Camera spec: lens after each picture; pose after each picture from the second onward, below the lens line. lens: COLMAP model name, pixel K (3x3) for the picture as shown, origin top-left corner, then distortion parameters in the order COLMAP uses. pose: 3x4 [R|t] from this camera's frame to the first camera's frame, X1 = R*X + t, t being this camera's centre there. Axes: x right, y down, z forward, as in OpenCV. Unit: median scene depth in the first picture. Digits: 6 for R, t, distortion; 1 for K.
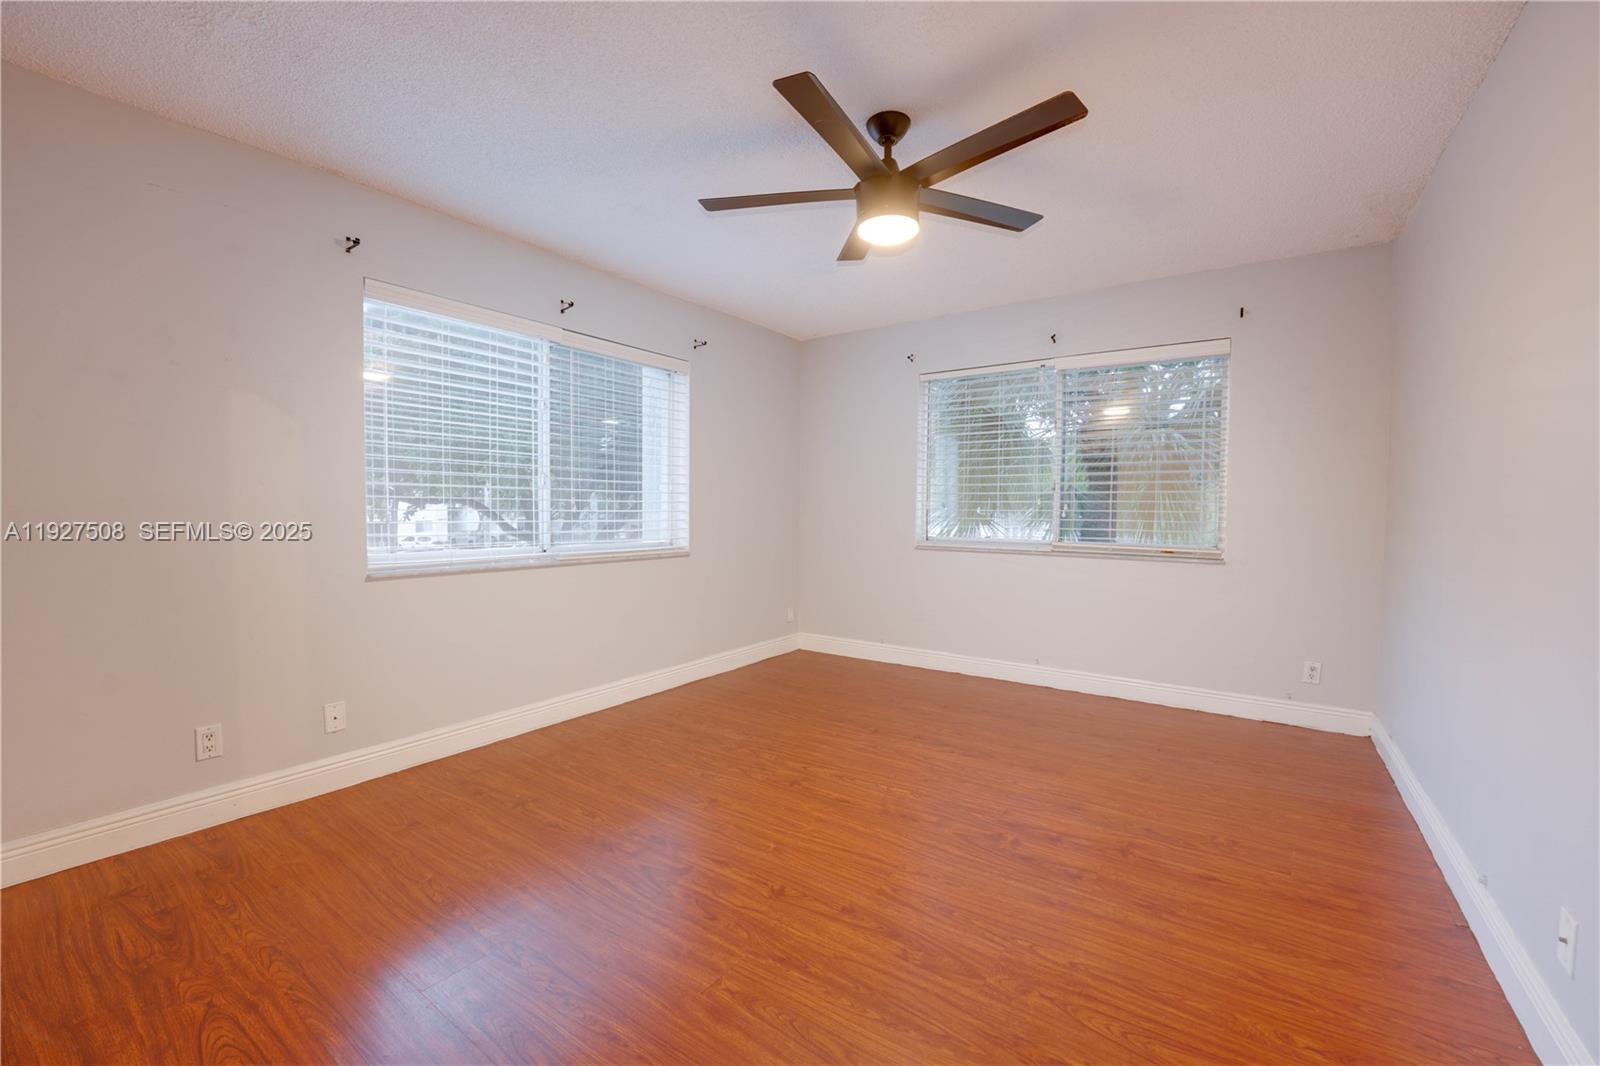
lens RADIAL K [[646.9, 0, 803.1], [0, 646.9, 528.6], [0, 0, 1]] dist [-0.023695, -0.000133]
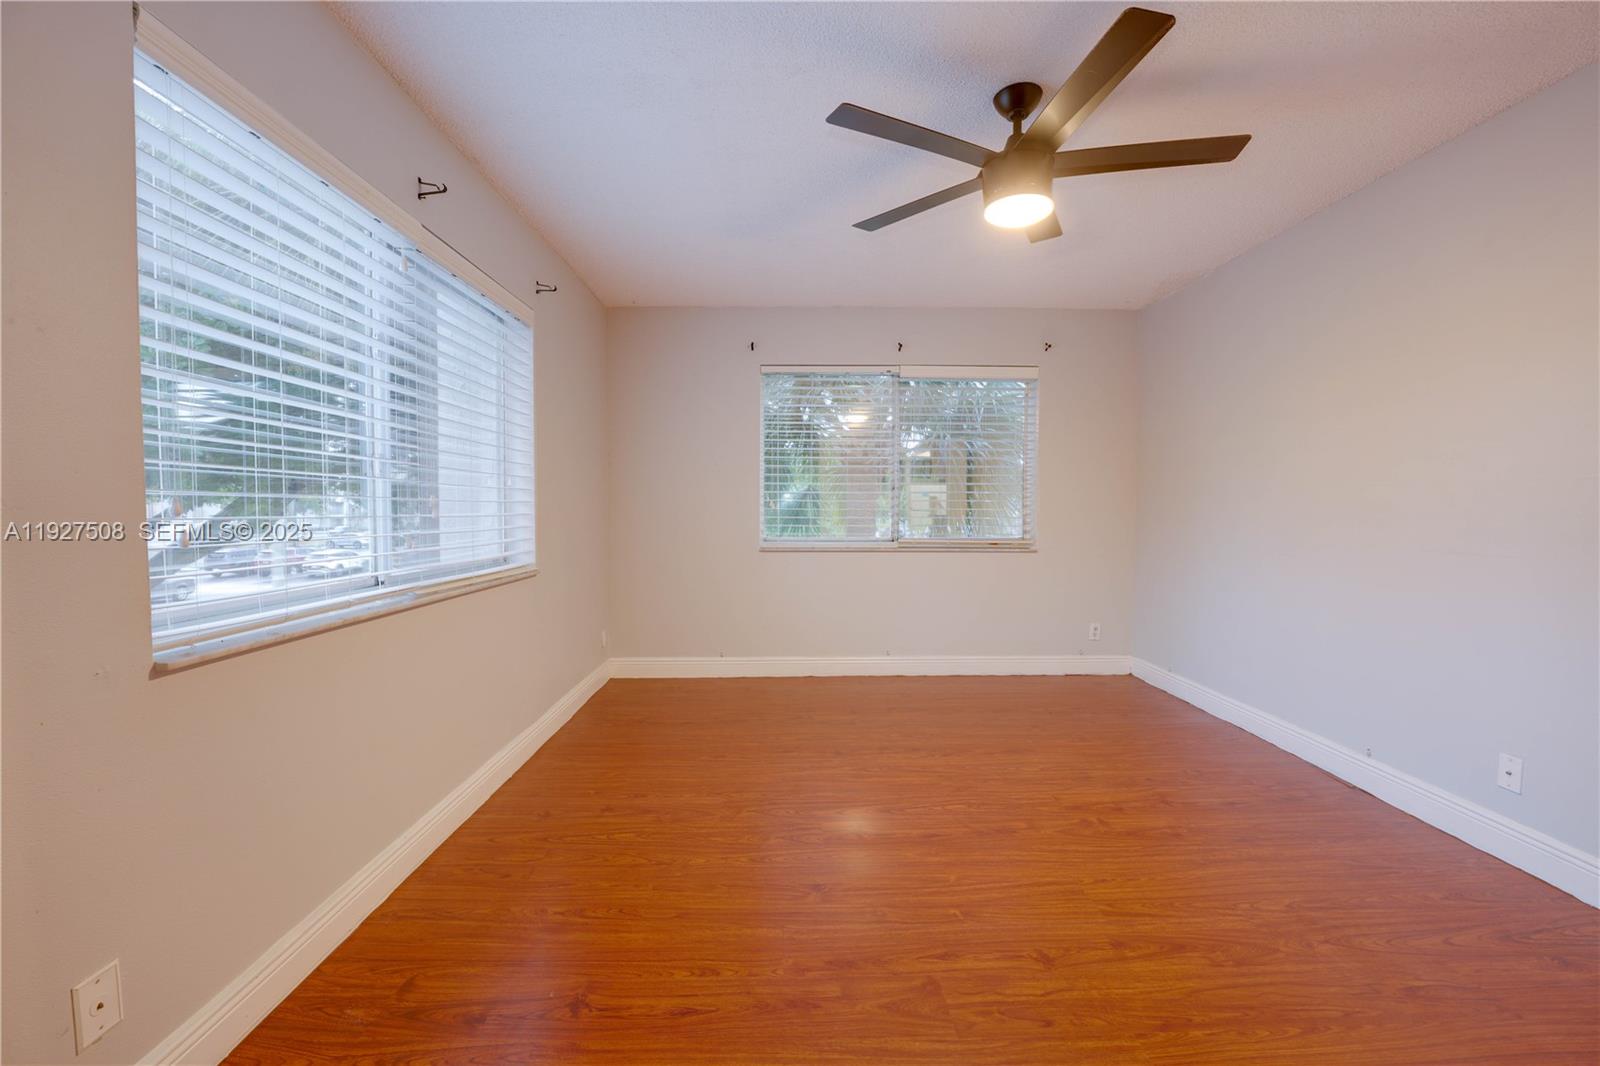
lens RADIAL K [[643.9, 0, 800.0], [0, 643.9, 533.0], [0, 0, 1]] dist [-0.023530, 0.000148]
pose [[0.806948, -0.030865, 0.589815, -0.540559], [0.024919, 0.999524, 0.018212, -0.018132], [-0.590097, 0.000002, 0.807333, 0.349463]]
